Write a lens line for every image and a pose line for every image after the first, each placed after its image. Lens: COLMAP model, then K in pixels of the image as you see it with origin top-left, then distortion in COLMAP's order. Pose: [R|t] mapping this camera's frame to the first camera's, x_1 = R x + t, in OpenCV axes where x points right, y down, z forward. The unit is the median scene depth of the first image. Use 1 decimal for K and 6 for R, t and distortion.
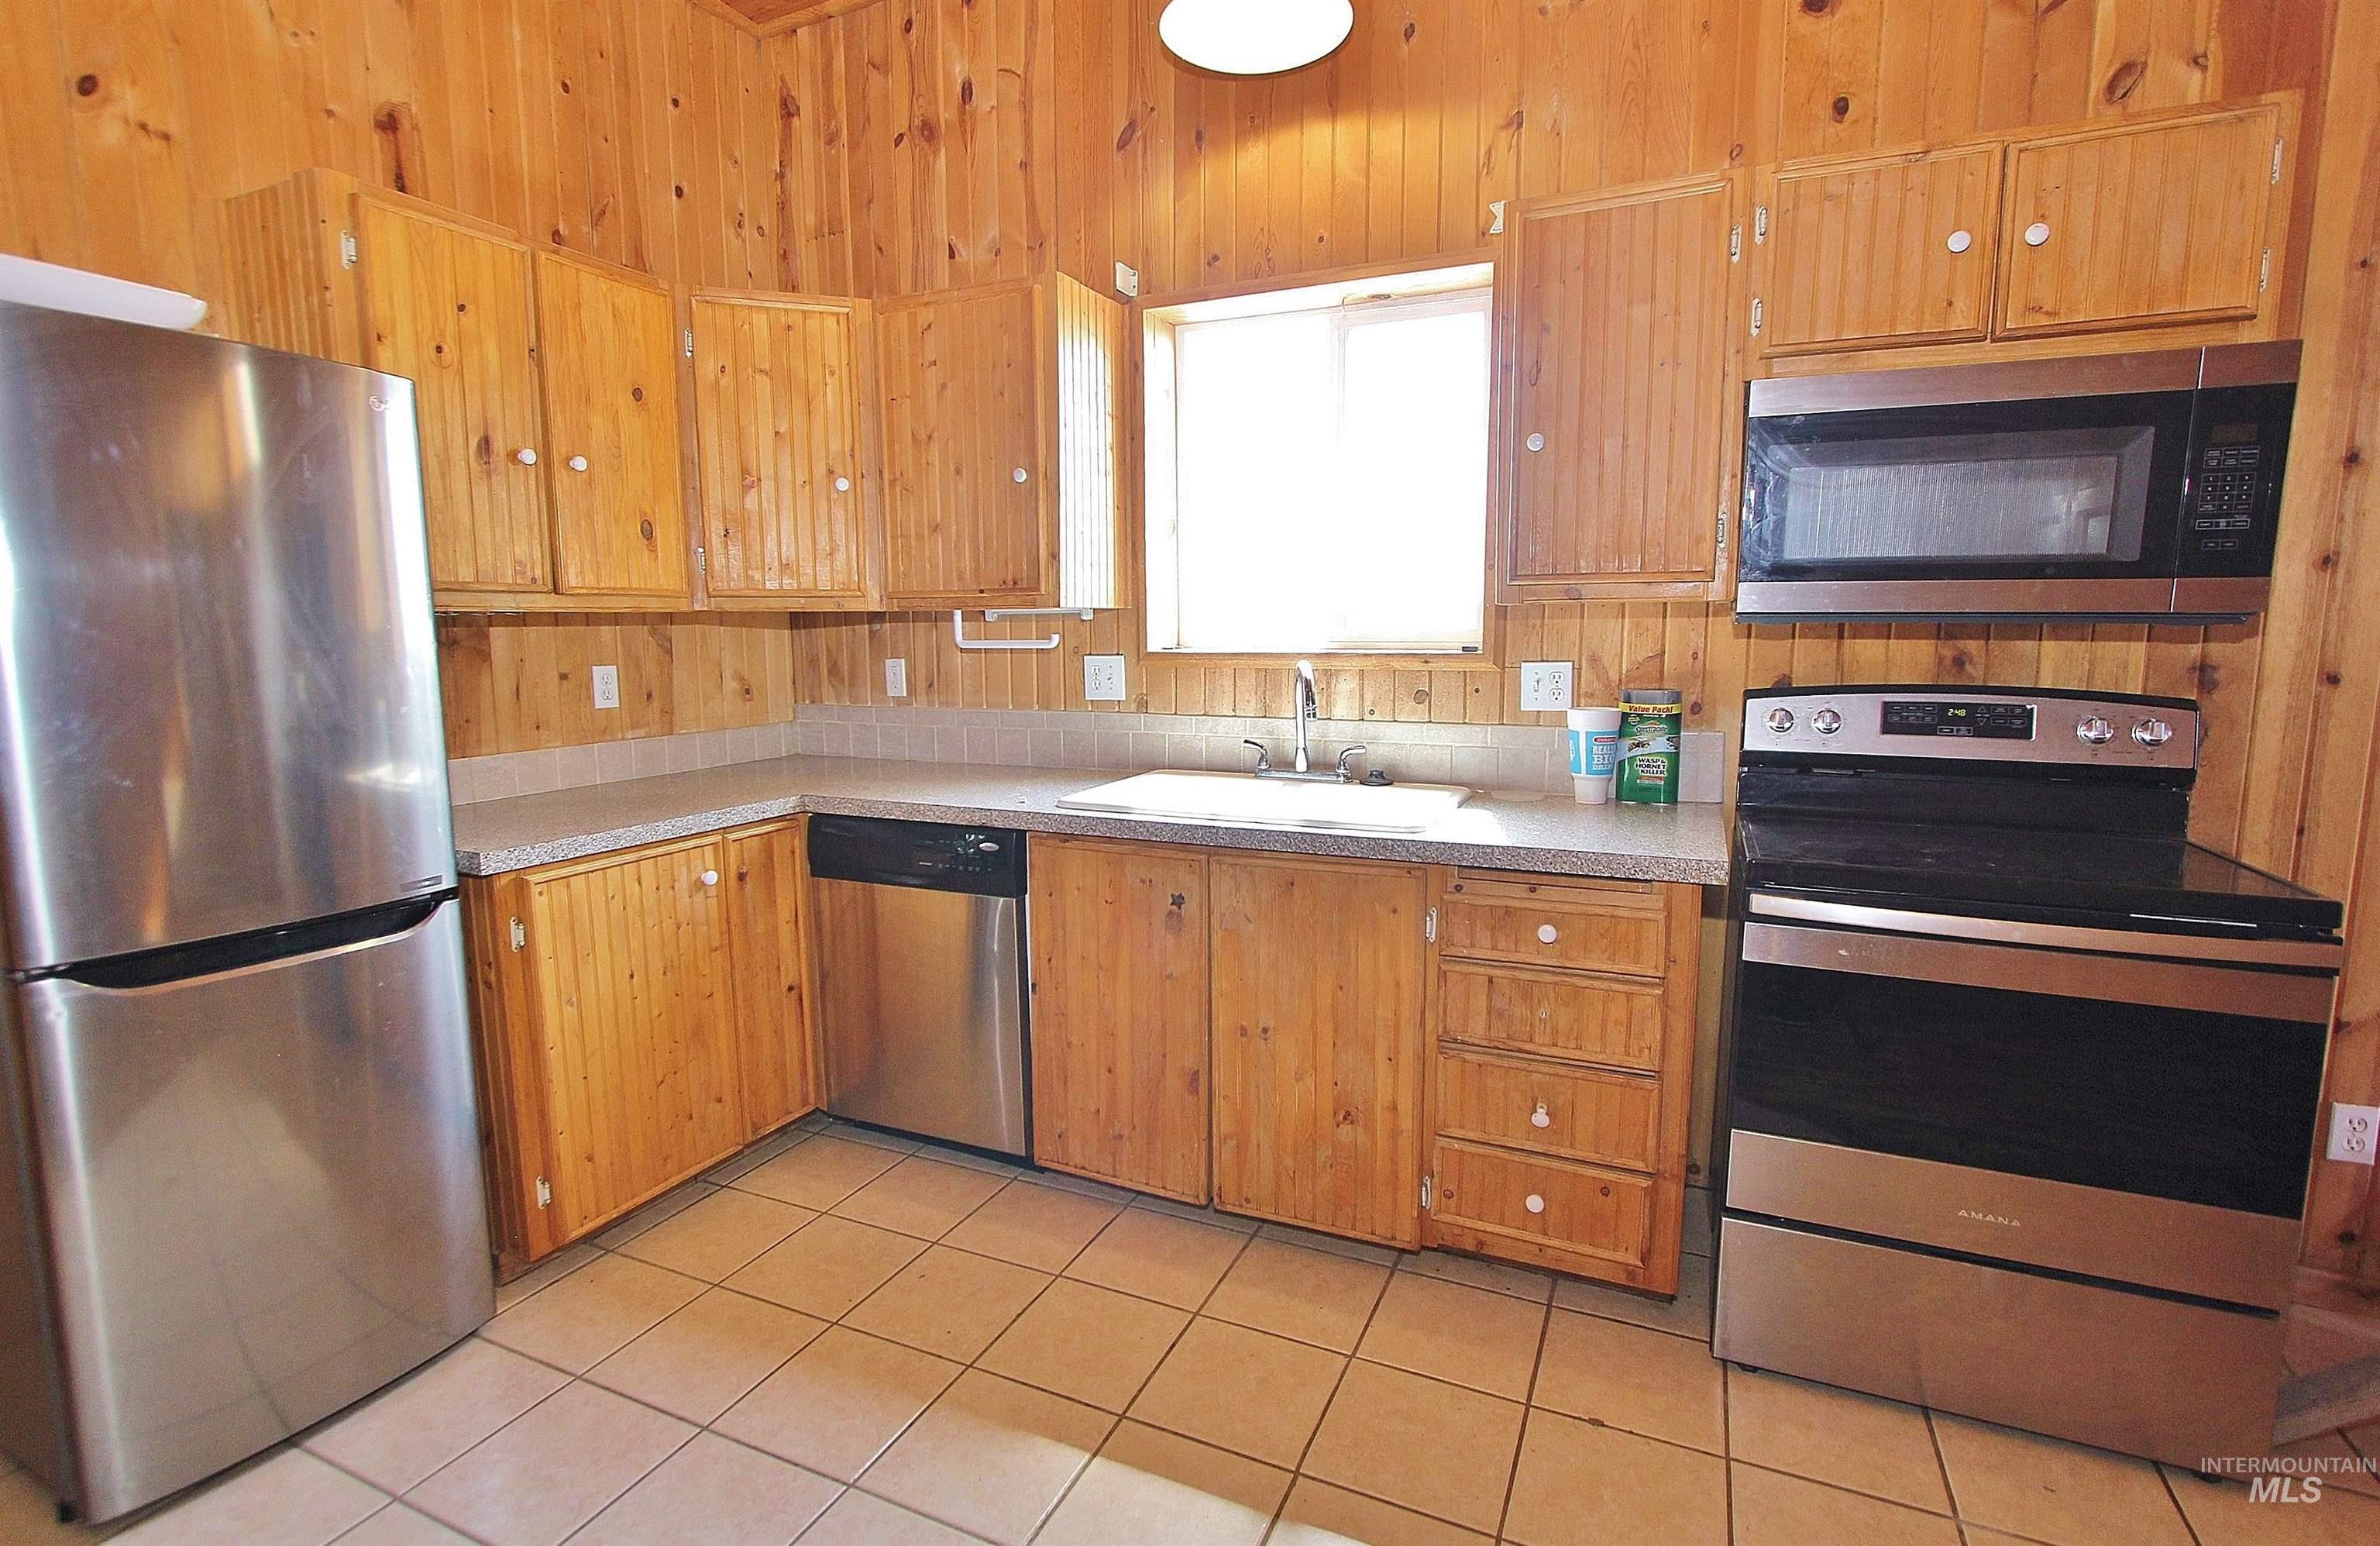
lens RADIAL K [[1103.5, 0, 1188.4], [0, 1103.5, 776.6], [0, 0, 1]] dist [-0.013024, 0.000157]
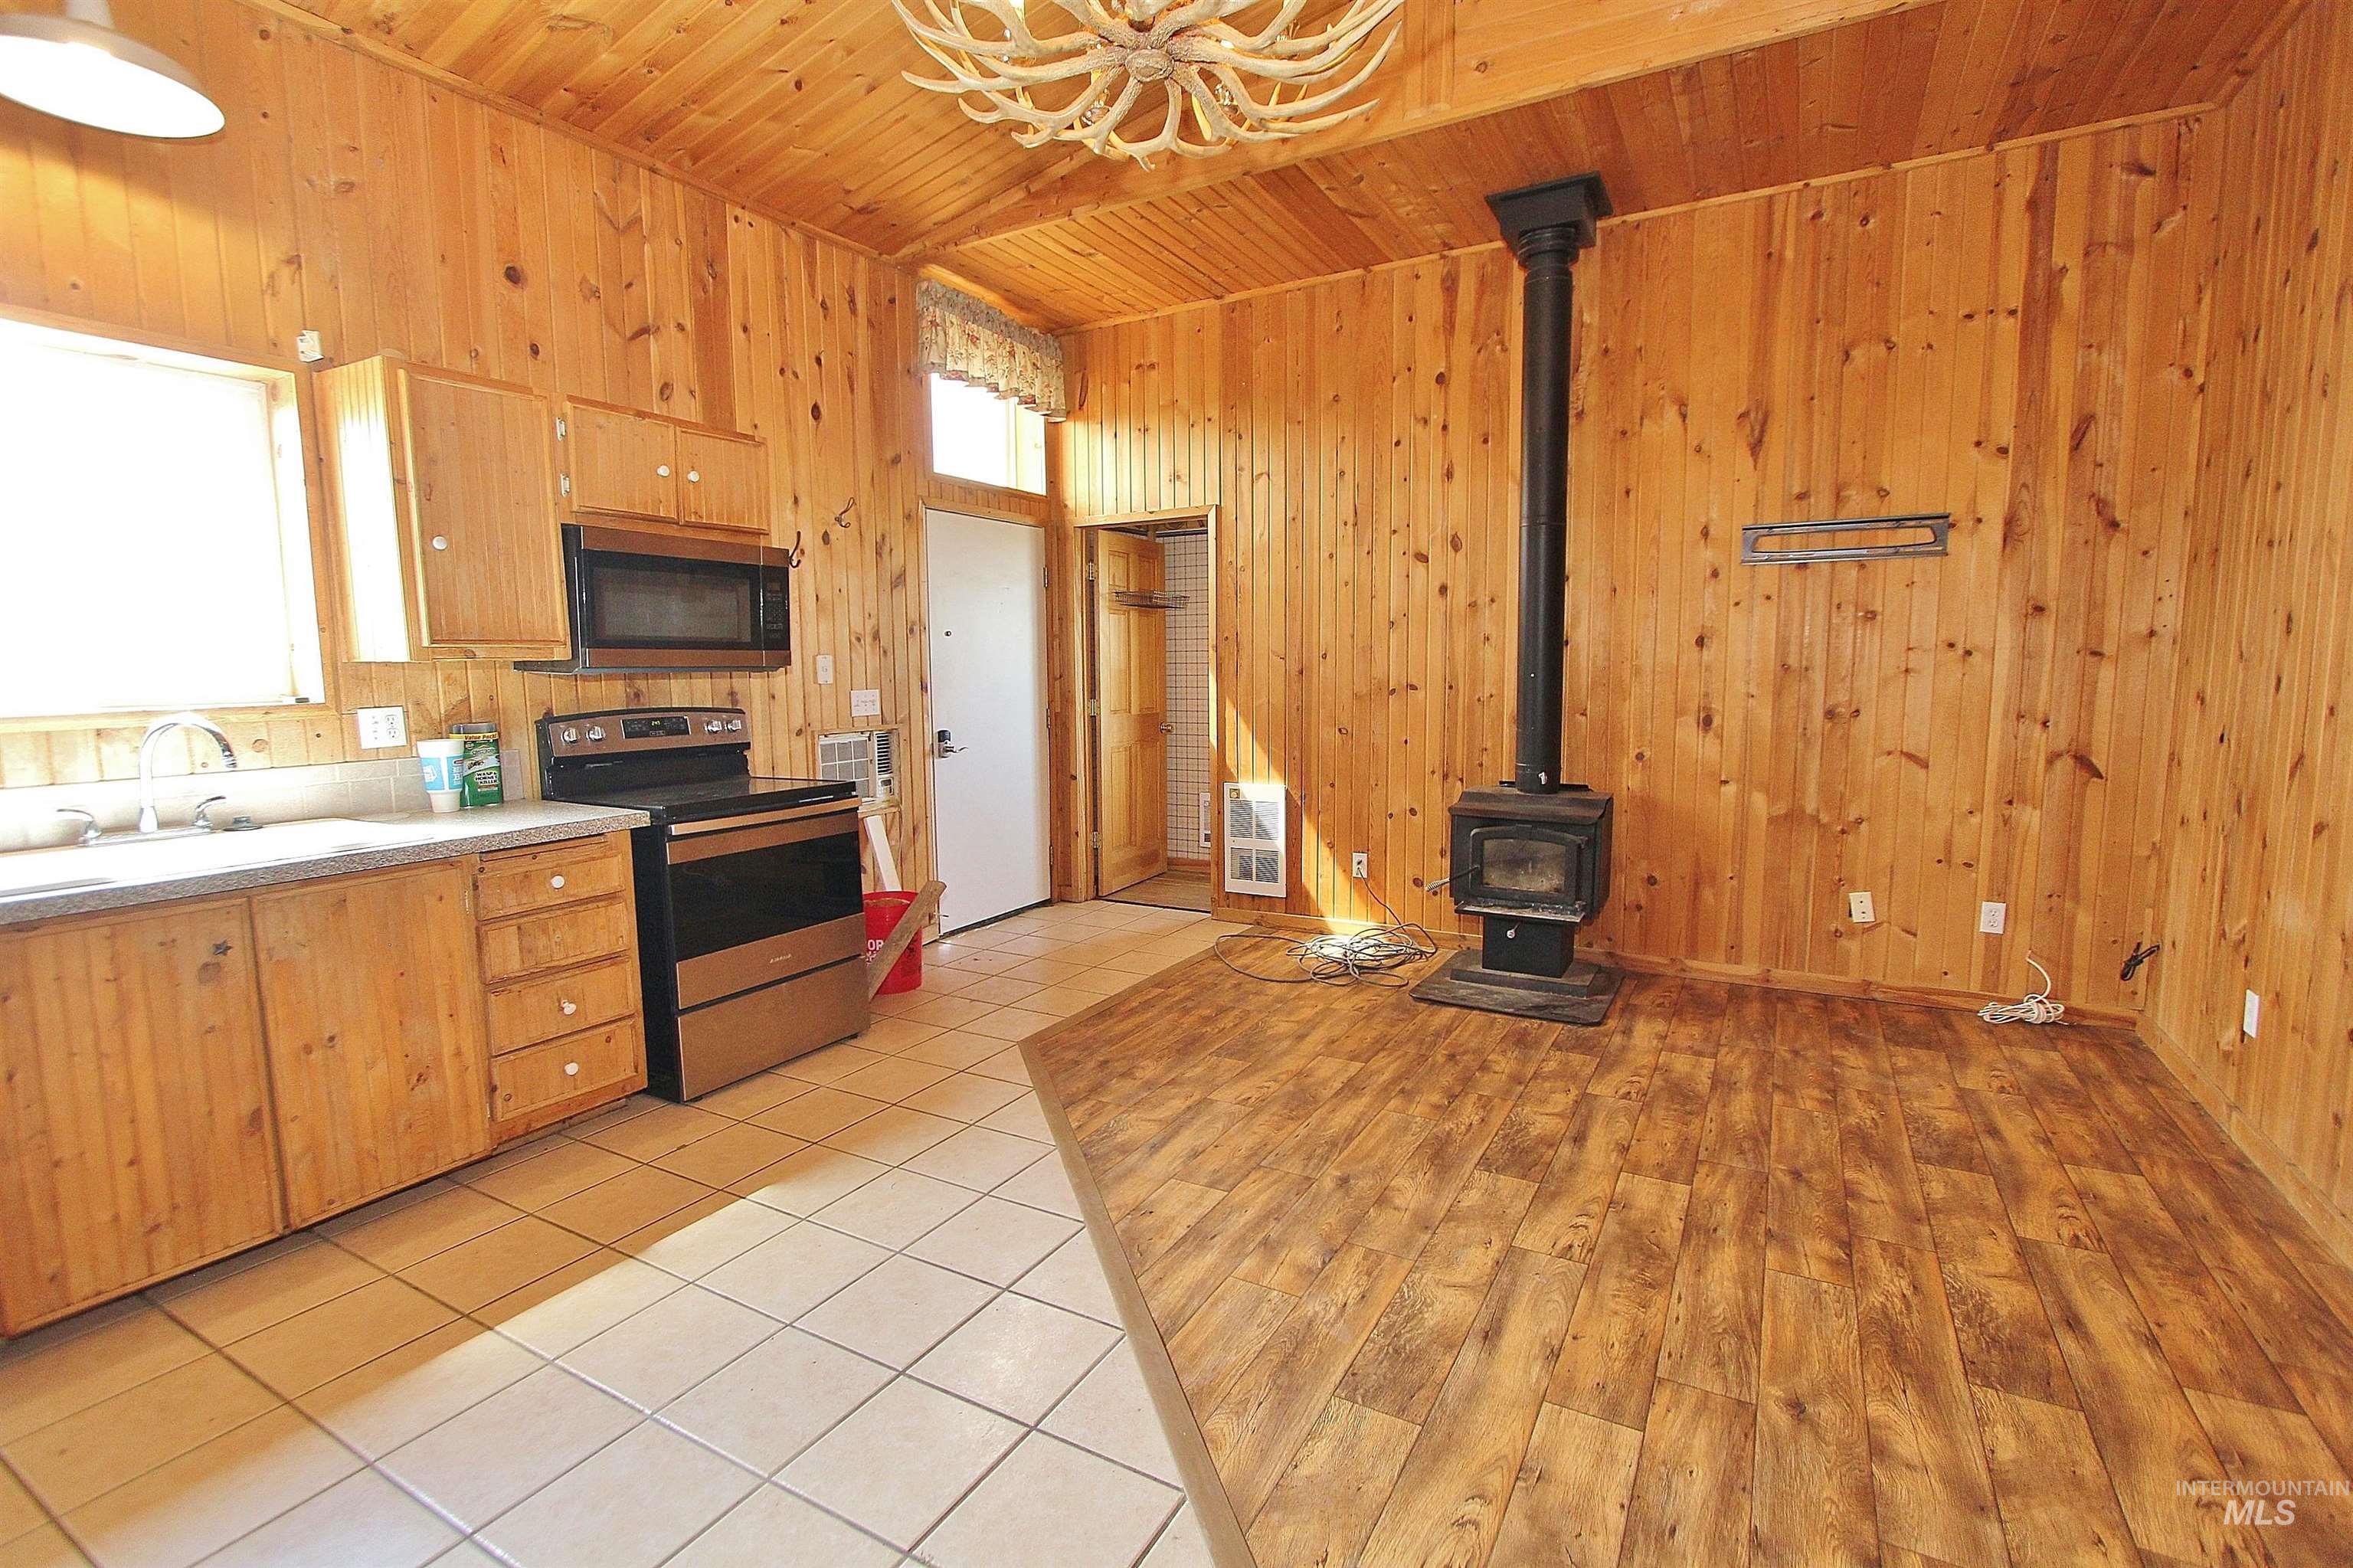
lens RADIAL K [[1090.3, 0, 1171.0], [0, 1090.3, 788.4], [0, 0, 1]] dist [-0.008289, -0.002214]
pose [[0.096506, -0.110365, 0.989195, -0.901358], [0.147887, 0.984392, 0.095402, 0.000525], [-0.984284, 0.137083, 0.111321, 0.002014]]
